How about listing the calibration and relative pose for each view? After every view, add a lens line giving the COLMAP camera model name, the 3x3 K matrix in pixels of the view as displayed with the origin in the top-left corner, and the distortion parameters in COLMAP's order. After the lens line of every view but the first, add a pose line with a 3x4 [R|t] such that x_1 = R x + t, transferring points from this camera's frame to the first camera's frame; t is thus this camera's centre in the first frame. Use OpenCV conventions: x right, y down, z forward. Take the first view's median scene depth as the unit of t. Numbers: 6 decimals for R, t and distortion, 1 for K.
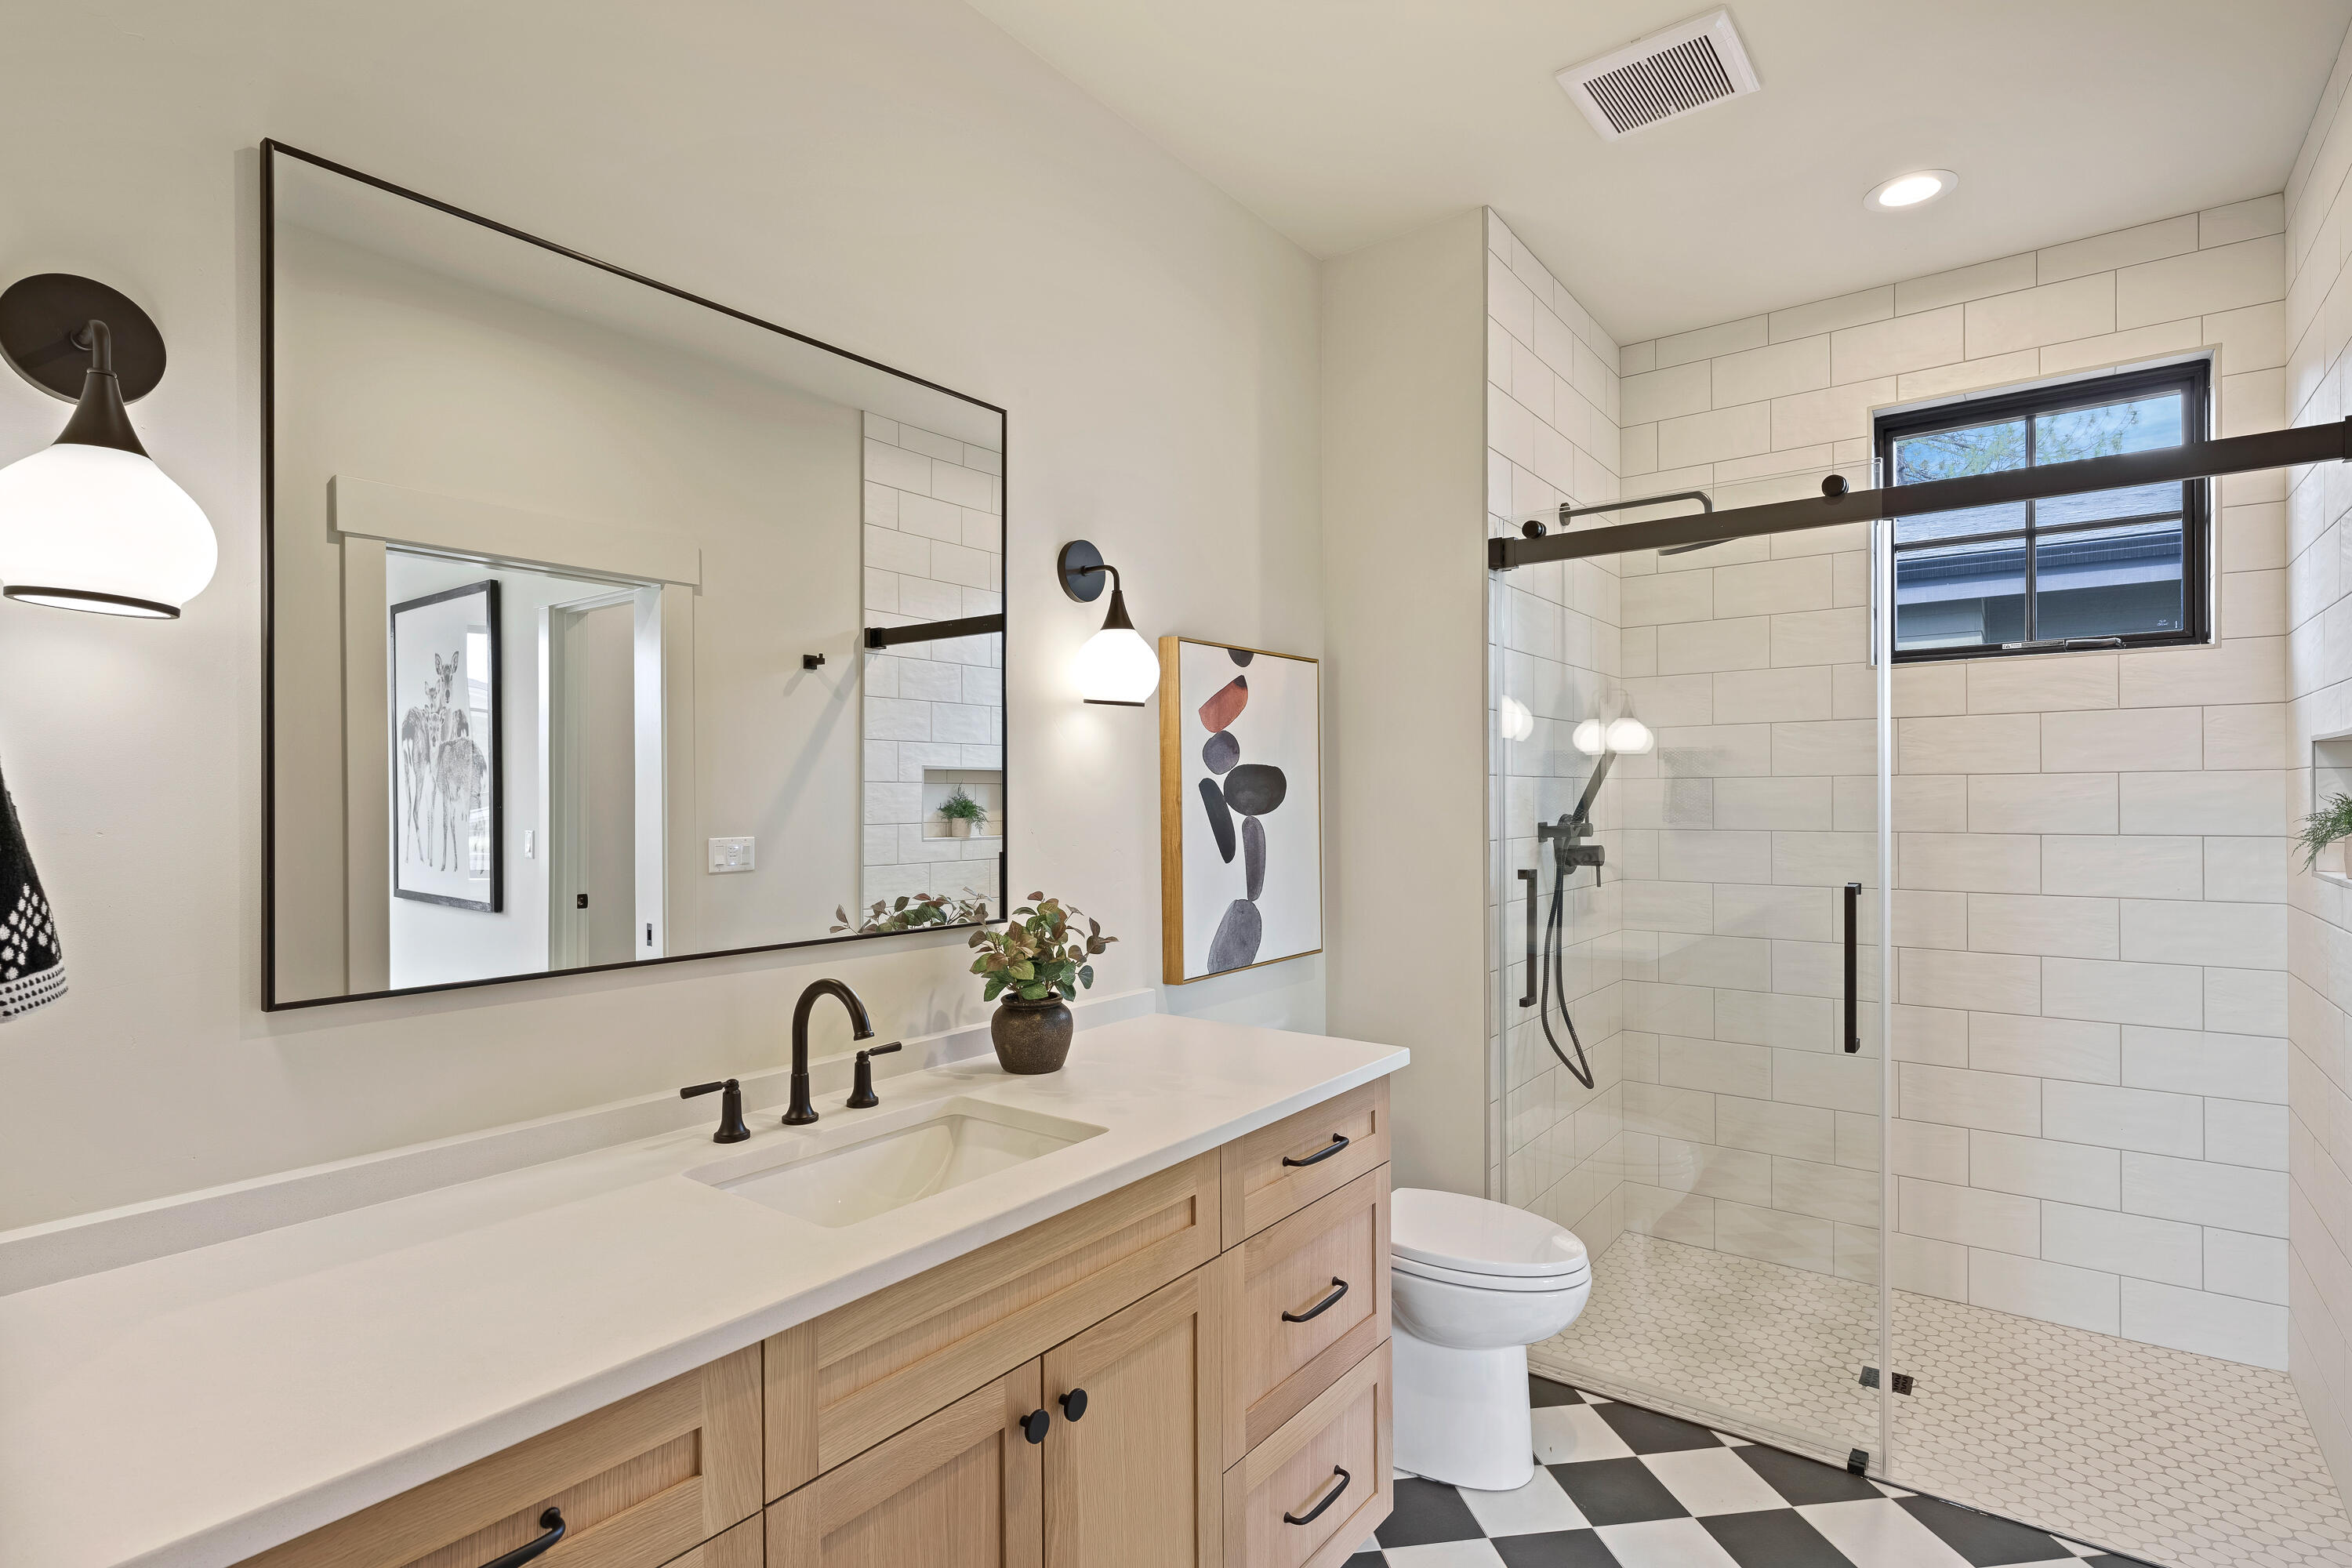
lens RADIAL K [[1152.4, 0, 1179.2], [0, 1152.4, 798.7], [0, 0, 1]] dist [-0.003996, -0.000418]
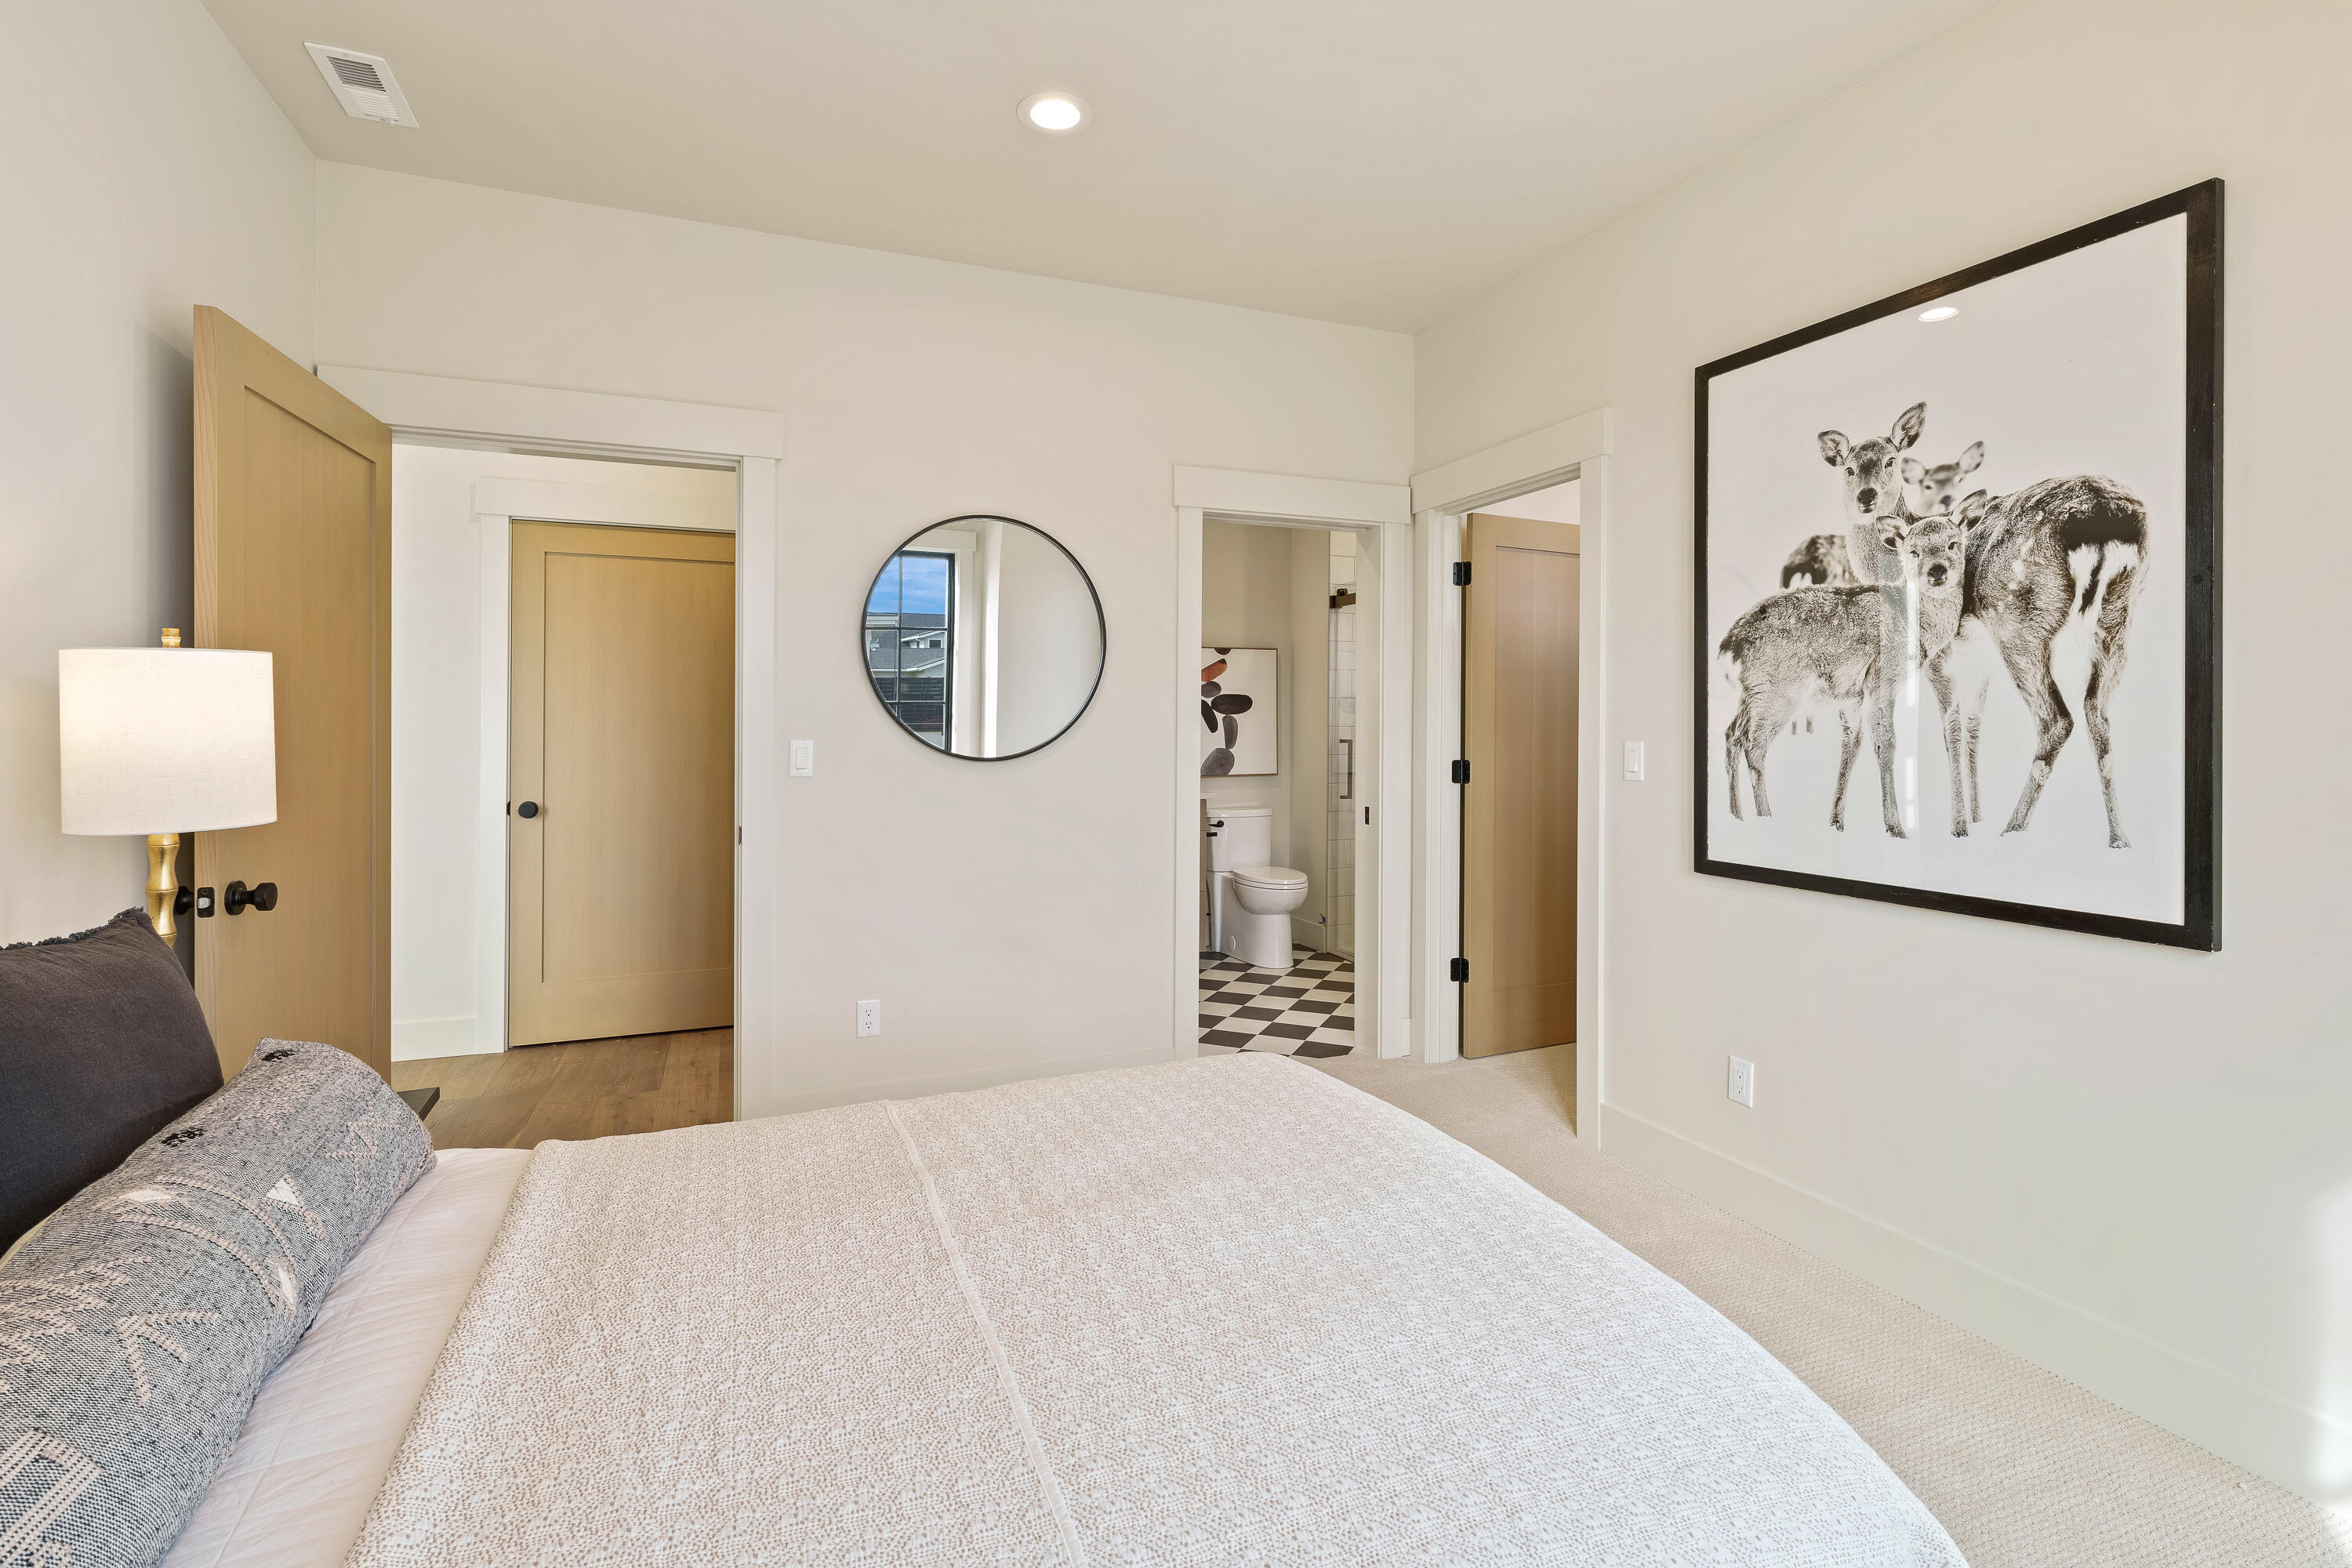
lens RADIAL K [[1079.7, 0, 1166.6], [0, 1079.7, 724.1], [0, 0, 1]] dist [0.000631, 0.000039]
pose [[0.858499, 0.010357, -0.512711, 1.167408], [-0.010175, 0.999943, 0.003162, 0.029737], [0.512715, 0.002502, 0.858555, -1.089068]]
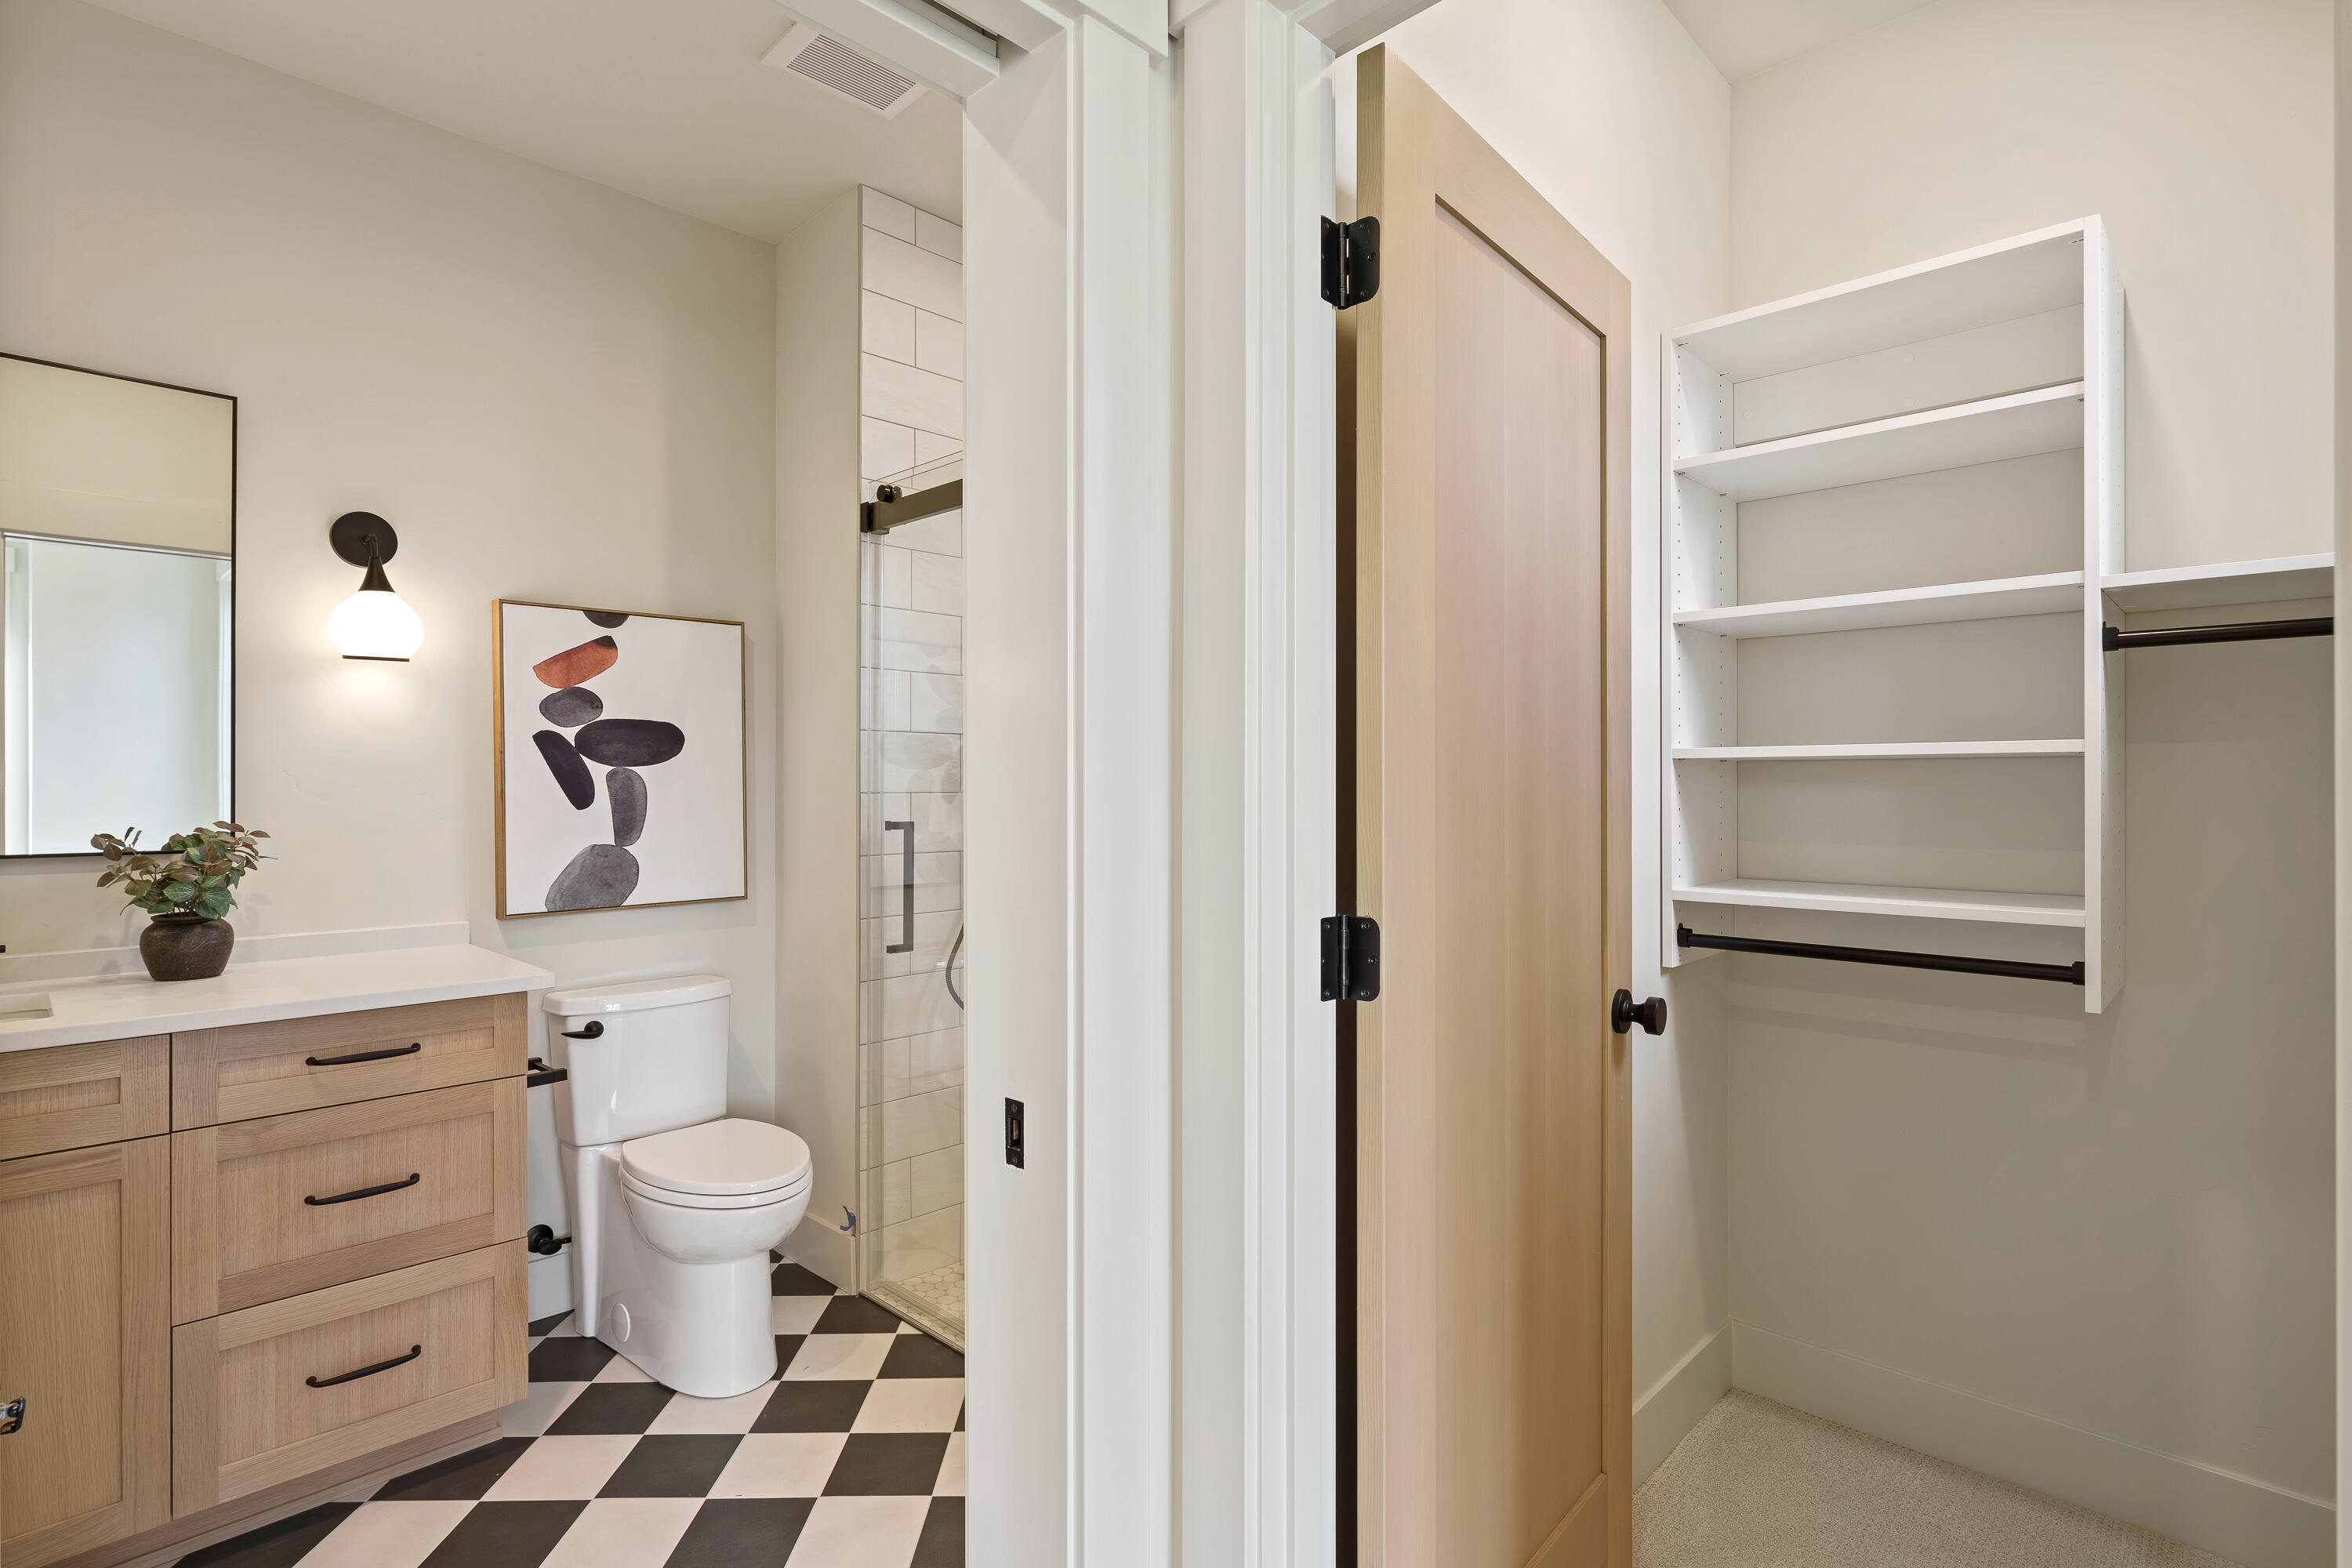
lens RADIAL K [[1160.5, 0, 1176.0], [0, 1160.5, 784.0], [0, 0, 1]] dist [-0.001191, -0.000067]
pose [[0.992689, 0.005479, -0.120580, 0.720985], [-0.005501, 0.999985, 0.000156, 0.028324], [0.120579, 0.000508, 0.992704, -0.009422]]
